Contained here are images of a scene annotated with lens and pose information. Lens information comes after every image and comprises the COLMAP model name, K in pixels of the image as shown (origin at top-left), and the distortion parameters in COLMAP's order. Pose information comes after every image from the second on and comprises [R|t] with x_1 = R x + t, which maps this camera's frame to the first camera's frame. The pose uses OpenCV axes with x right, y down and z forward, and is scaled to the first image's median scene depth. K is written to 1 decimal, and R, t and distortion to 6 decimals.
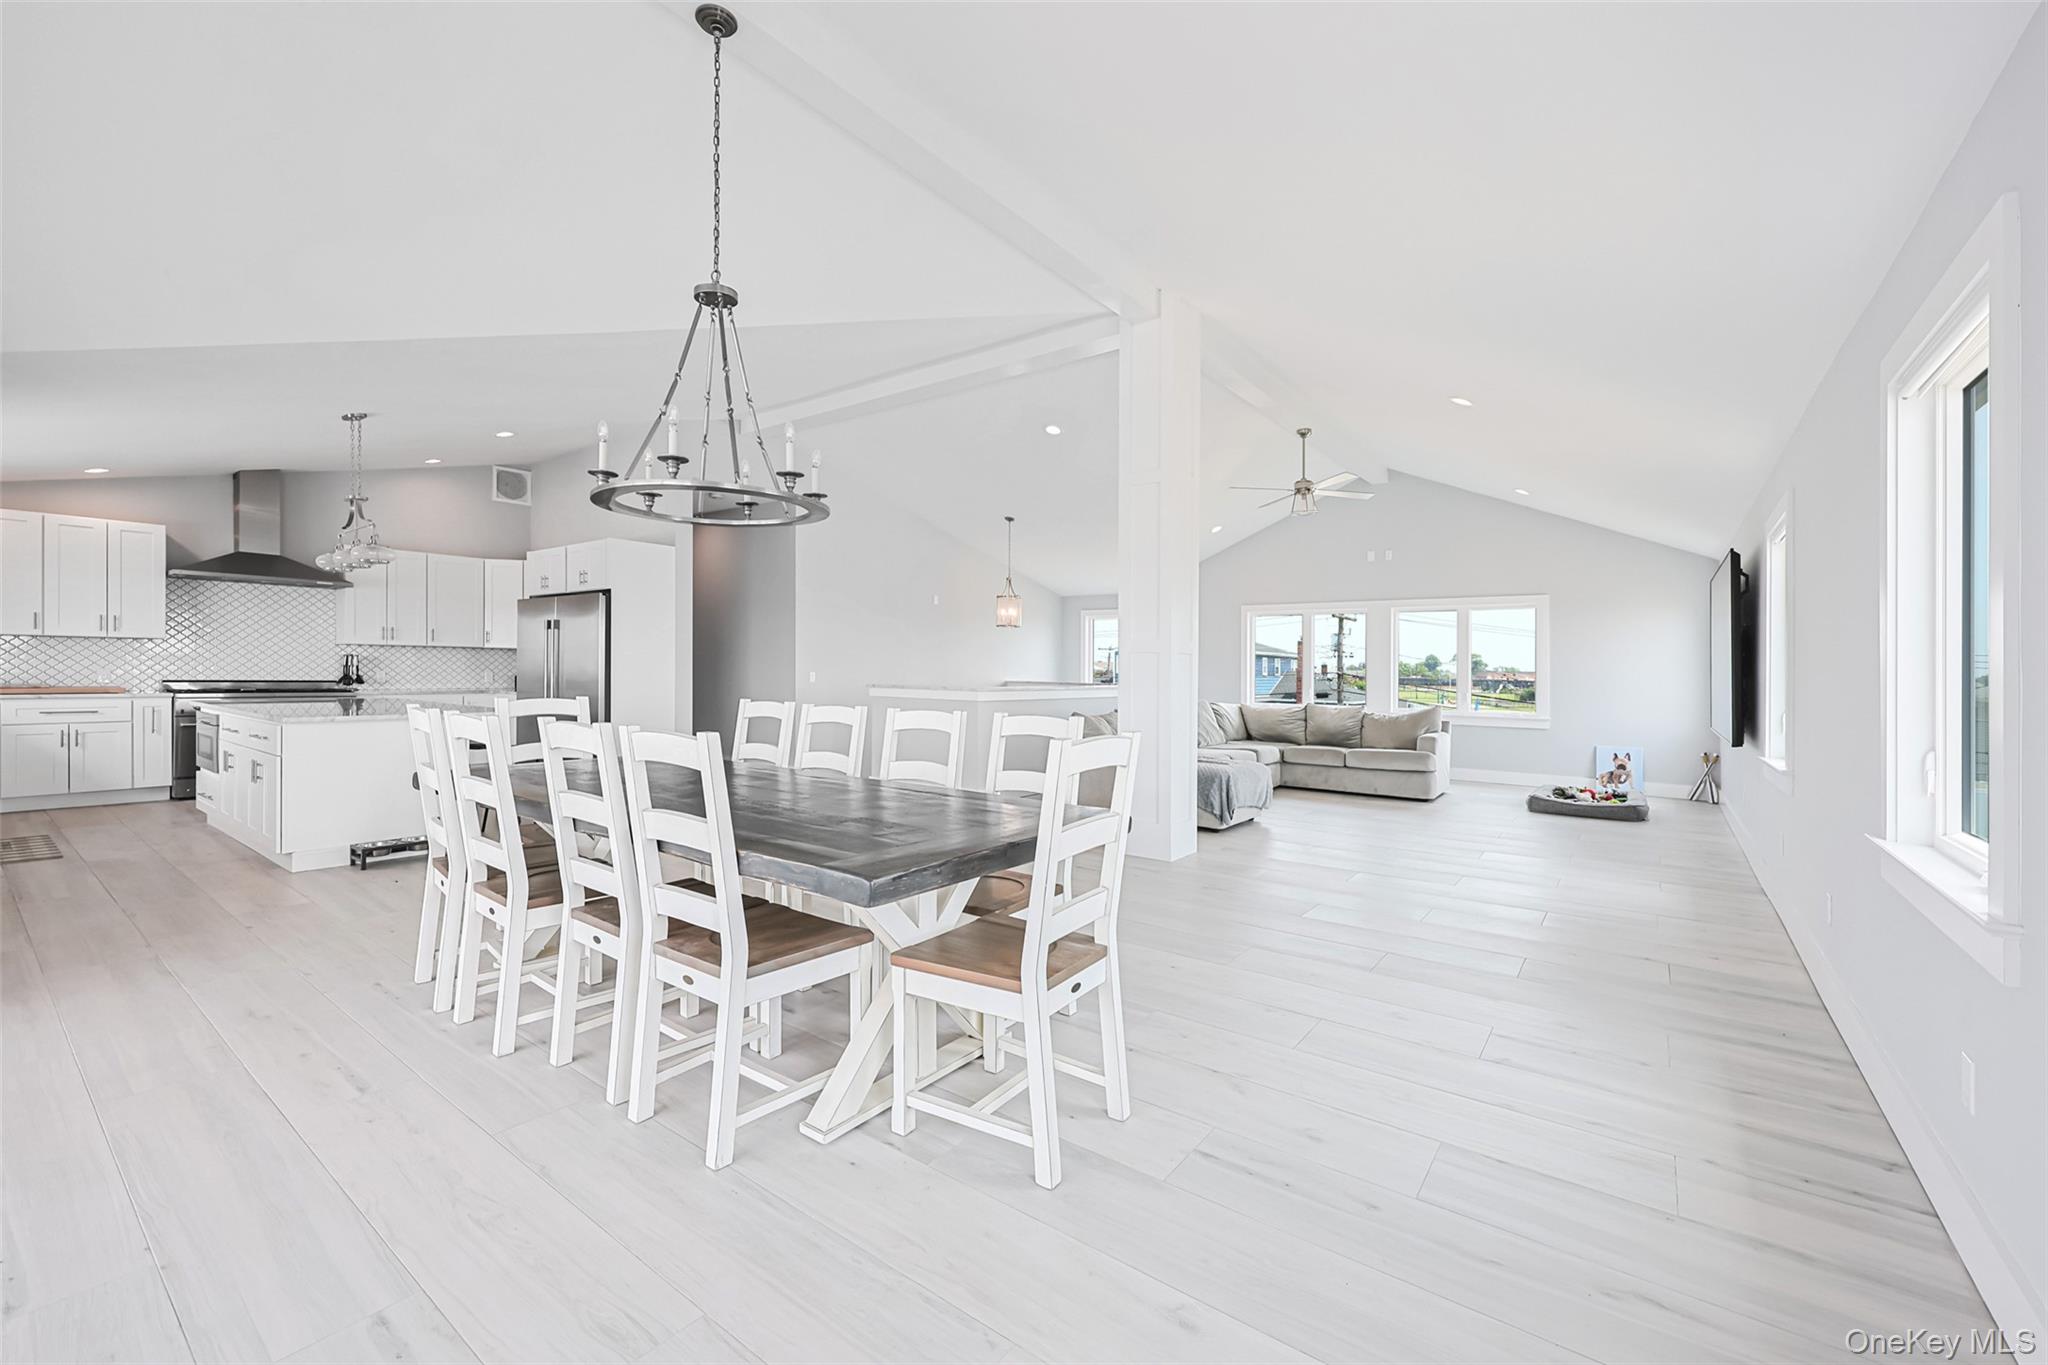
lens RADIAL K [[834.3, 0, 1024.9], [0, 834.3, 665.9], [0, 0, 1]] dist [-0.003492, -0.000222]
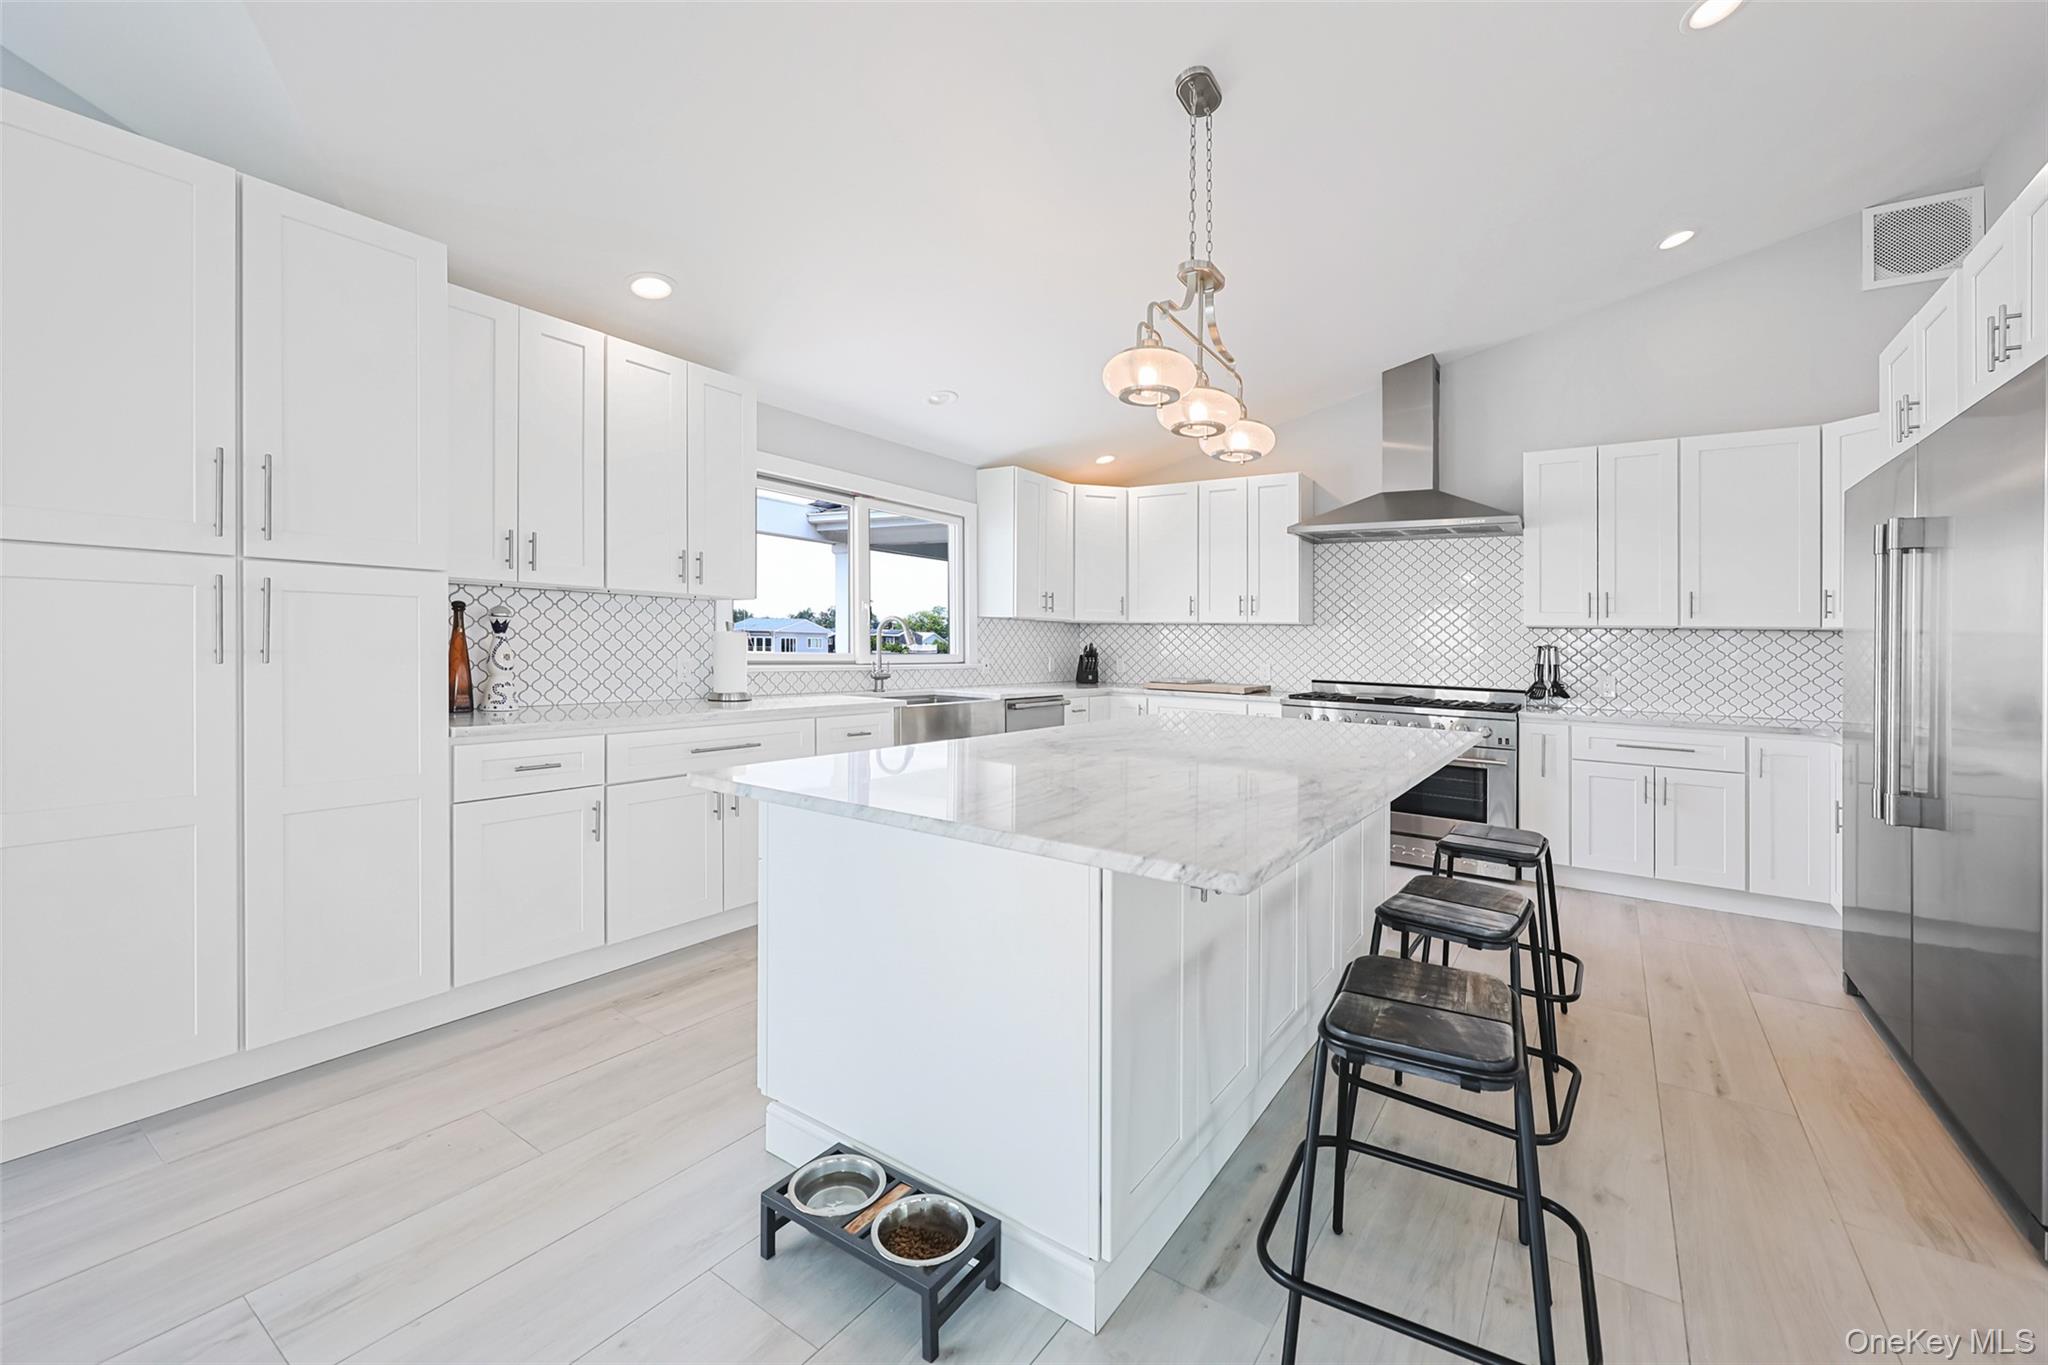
lens RADIAL K [[834.3, 0, 1045.0], [0, 834.3, 645.4], [0, 0, 1]] dist [-0.003492, -0.000222]
pose [[0.048642, -0.004109, -0.998808, -0.258460], [-0.015243, 0.999872, -0.004856, -0.005874], [0.998700, 0.015461, 0.048573, 0.631253]]
